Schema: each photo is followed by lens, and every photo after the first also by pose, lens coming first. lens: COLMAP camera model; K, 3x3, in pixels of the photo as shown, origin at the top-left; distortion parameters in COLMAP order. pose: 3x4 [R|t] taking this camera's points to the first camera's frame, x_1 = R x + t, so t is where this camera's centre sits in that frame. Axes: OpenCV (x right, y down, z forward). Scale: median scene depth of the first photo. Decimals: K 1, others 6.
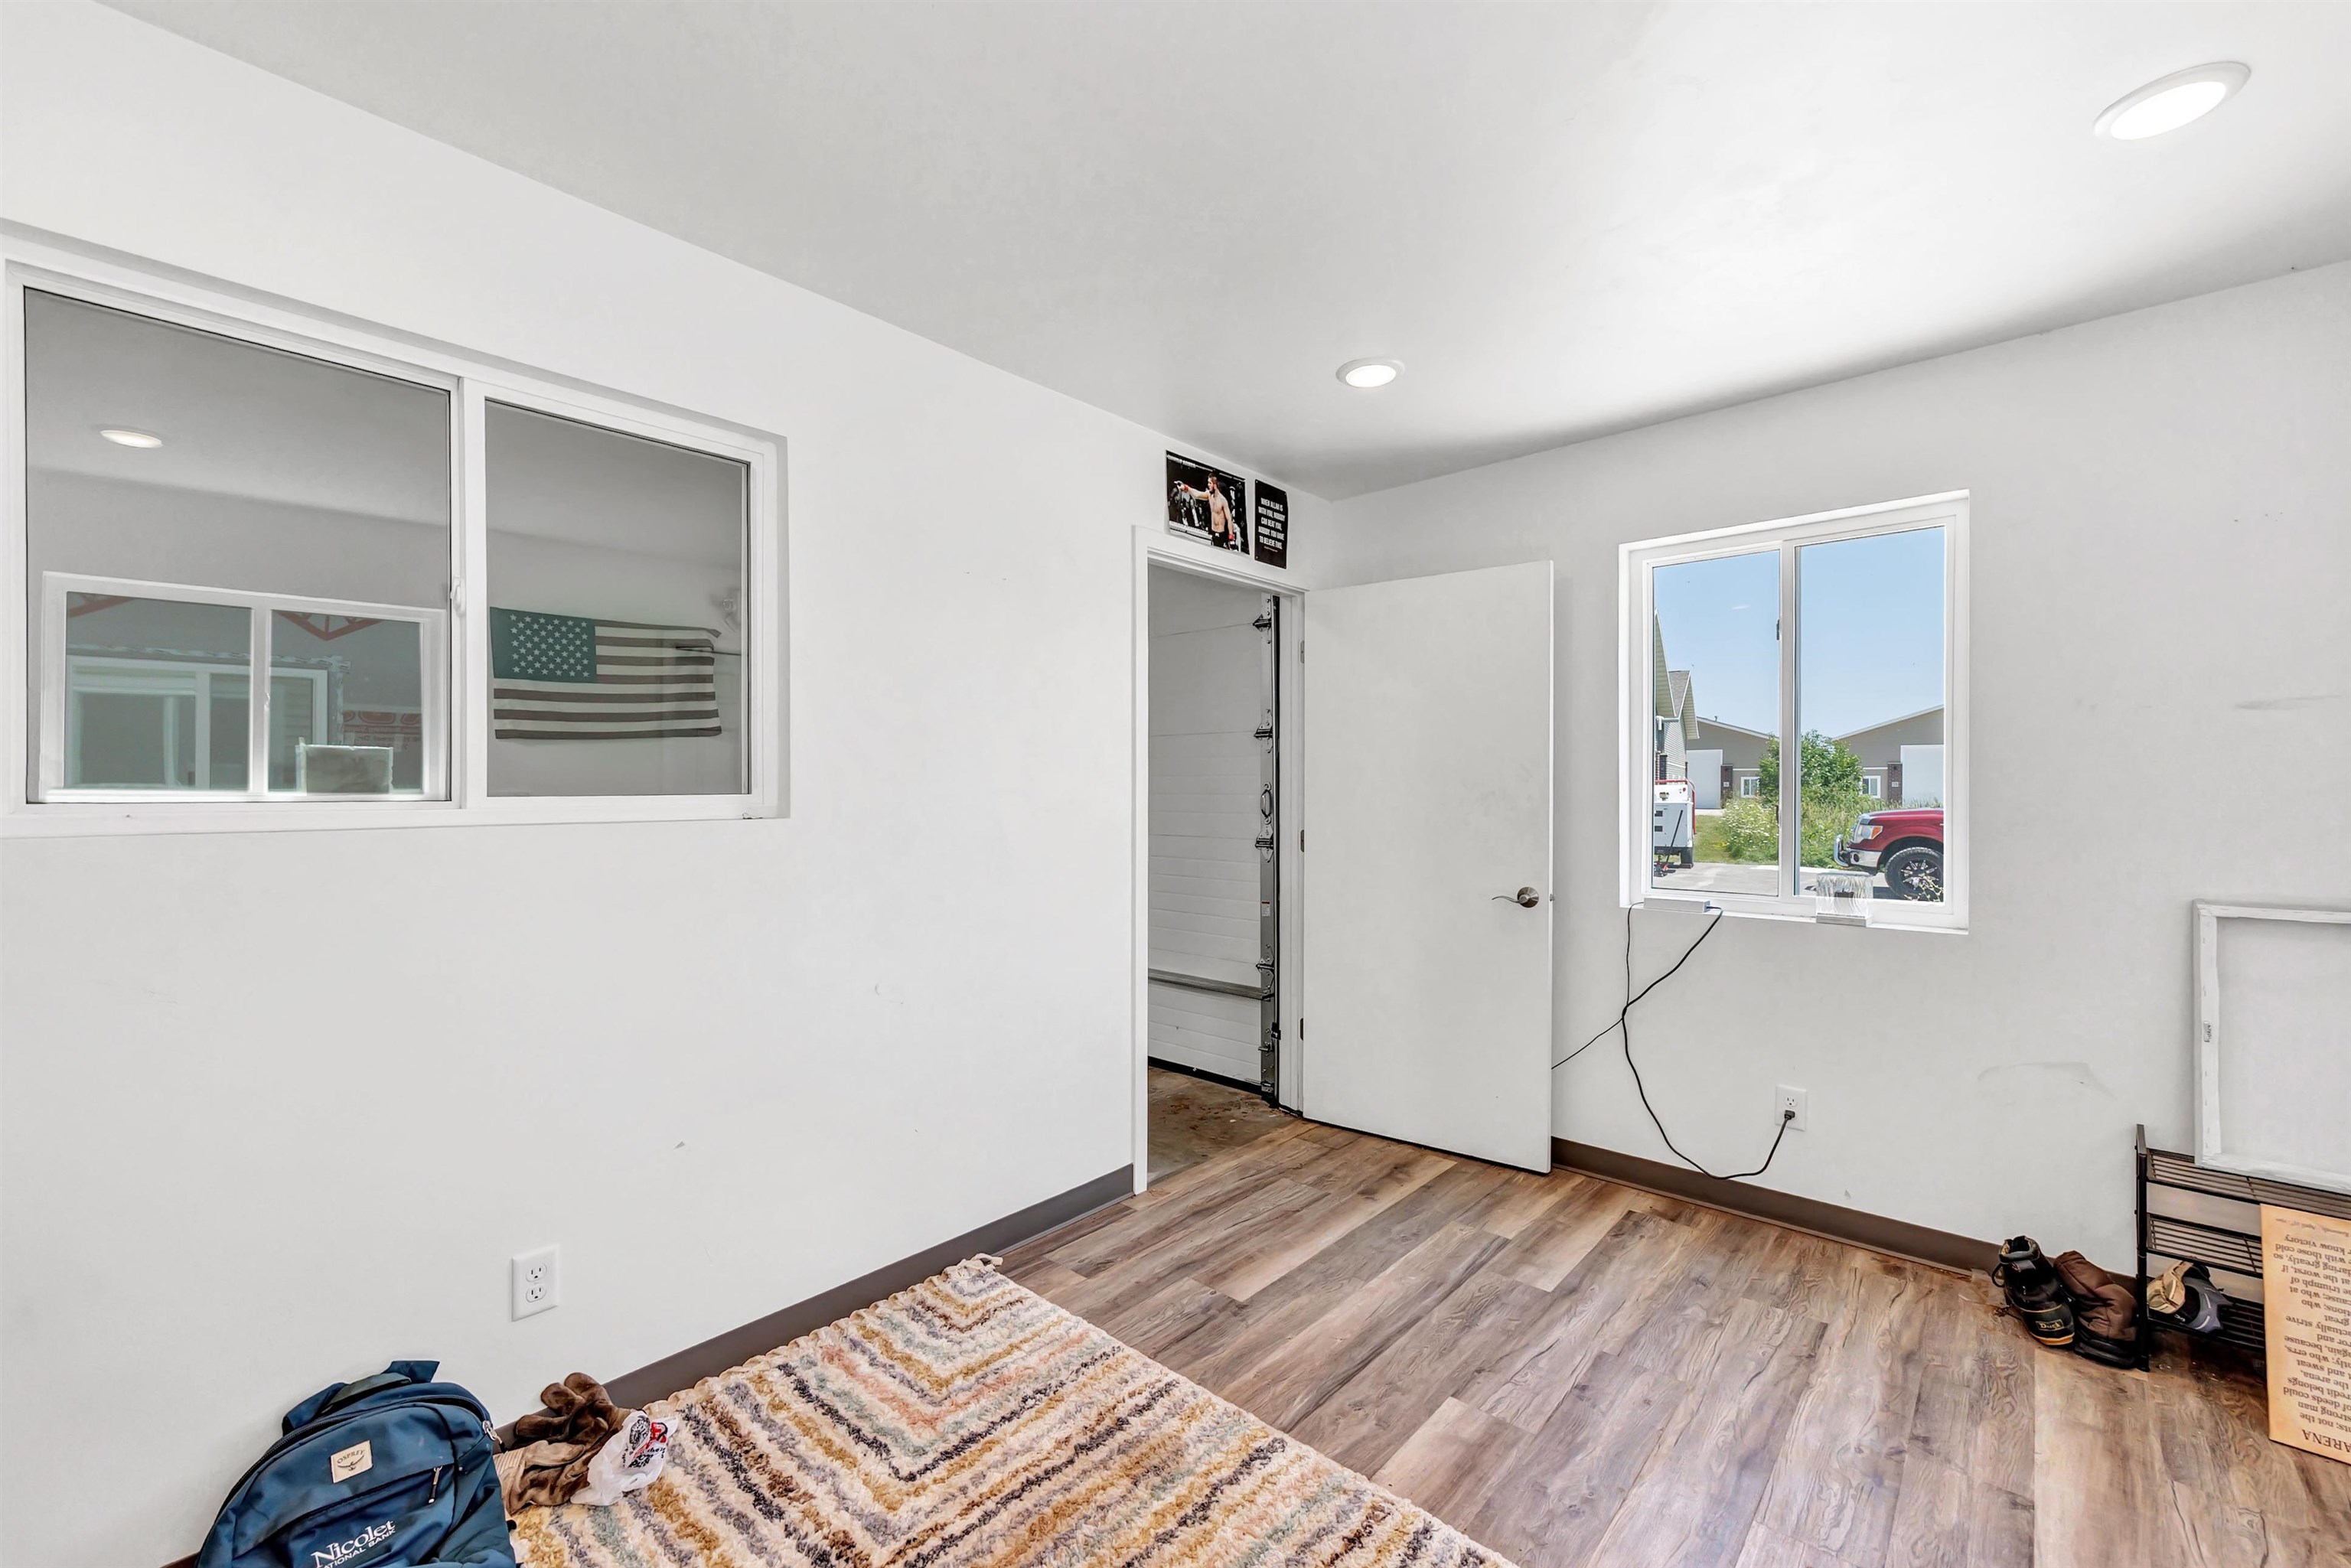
lens RADIAL K [[939.7, 0, 1180.6], [0, 939.7, 791.6], [0, 0, 1]] dist [-0.003523, 0.000296]
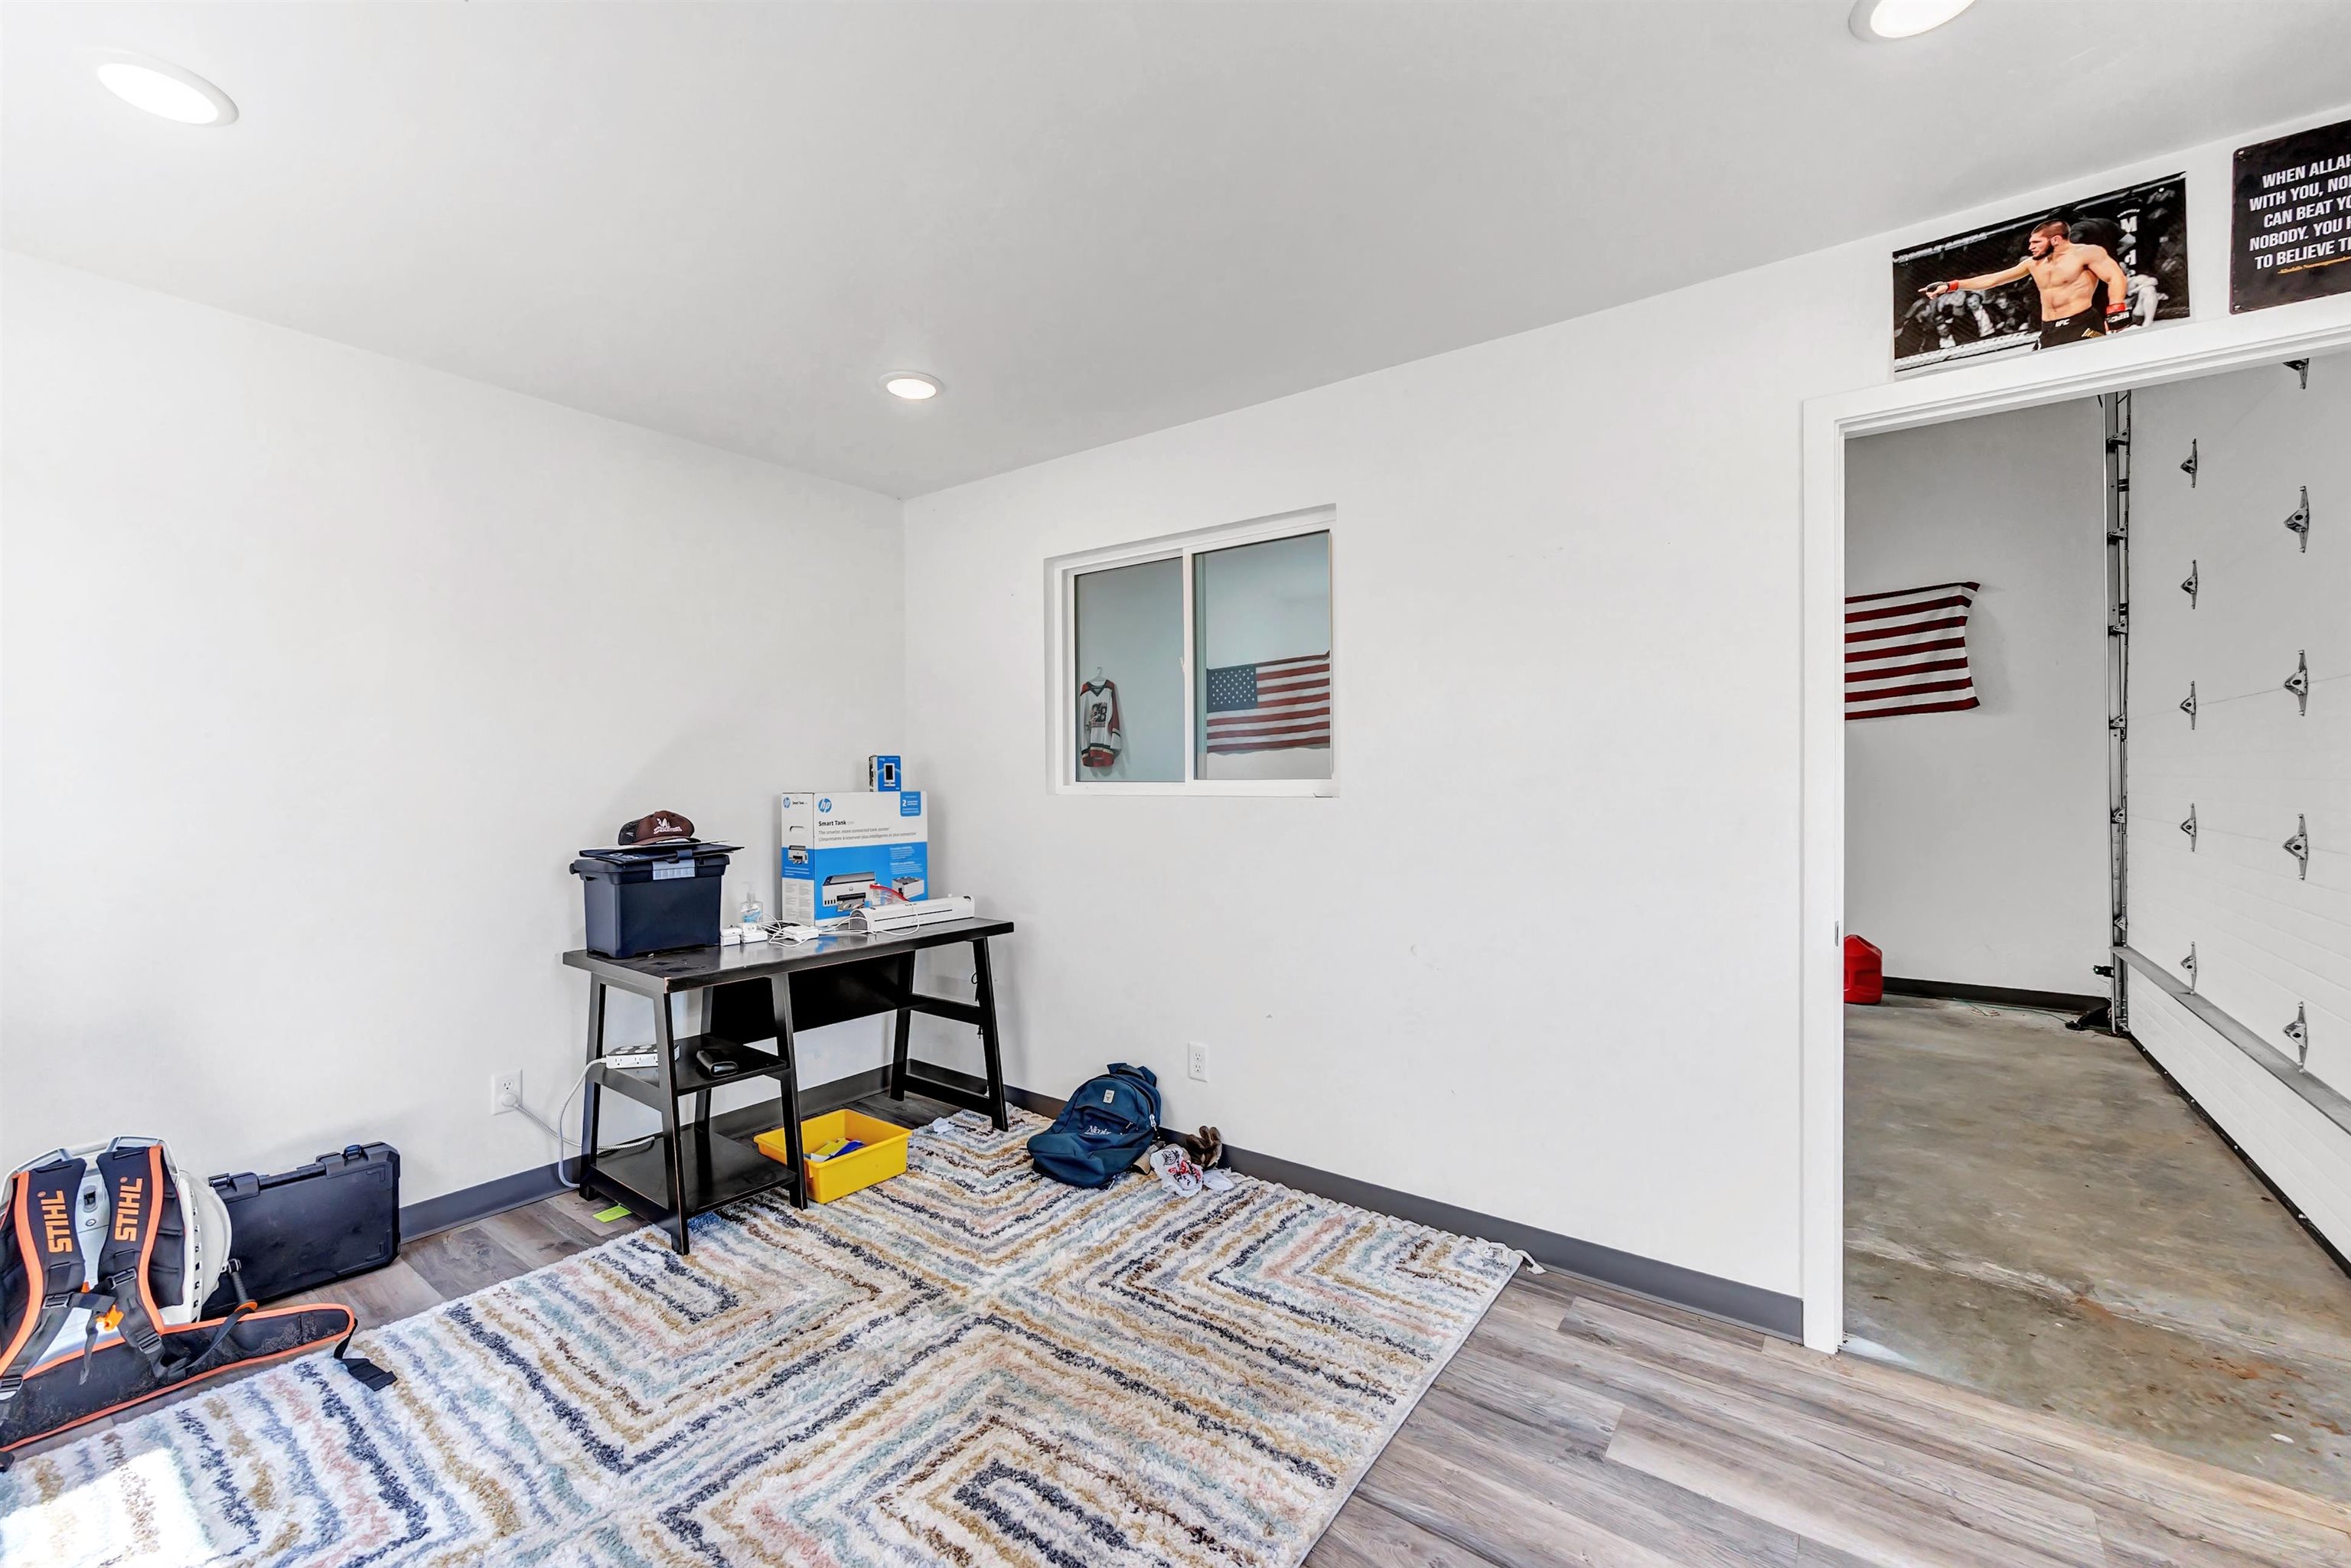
lens RADIAL K [[939.7, 0, 1161.6], [0, 939.7, 787.7], [0, 0, 1]] dist [-0.003523, 0.000296]
pose [[0.107678, 0.014193, -0.994085, 0.706206], [0.000523, 0.999897, 0.014332, -0.003459], [0.994186, -0.002064, 0.107659, 0.521367]]
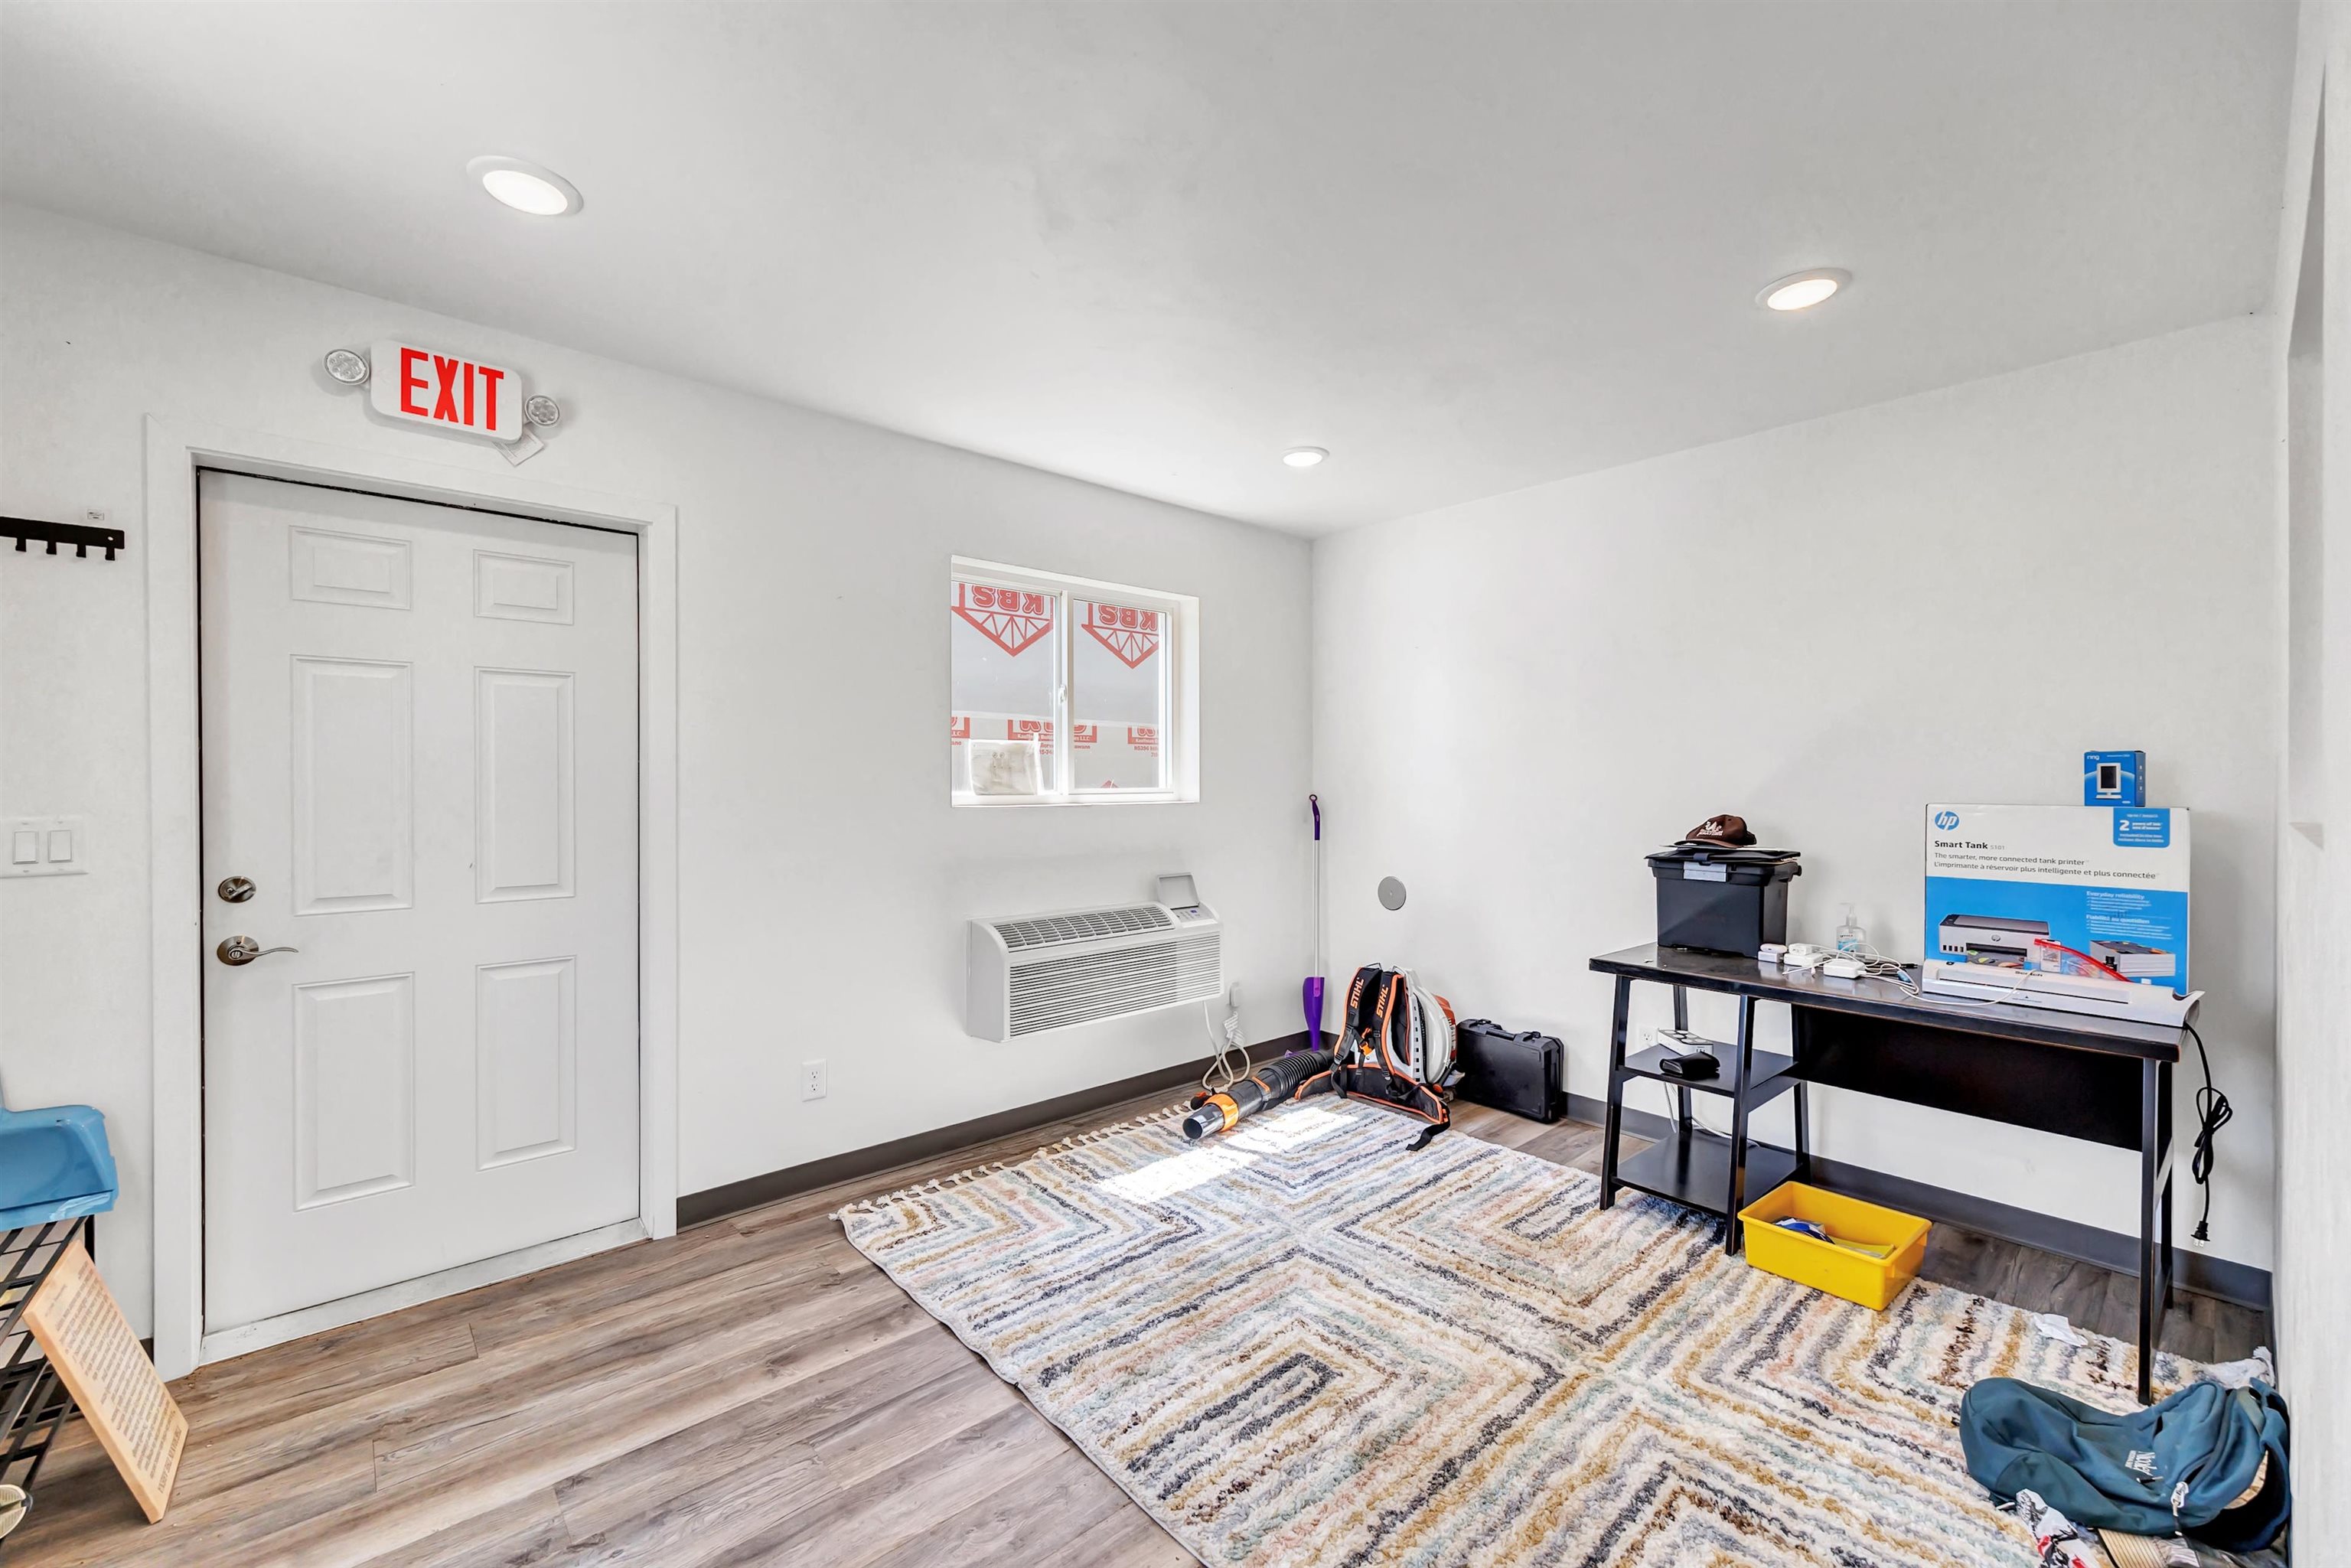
lens RADIAL K [[939.7, 0, 1156.8], [0, 939.7, 778.8], [0, 0, 1]] dist [-0.003523, 0.000296]
pose [[-0.995425, -0.005790, 0.095376, 0.108070], [-0.006244, 0.999971, -0.004465, 0.004669], [-0.095347, -0.005040, -0.995431, 1.259556]]
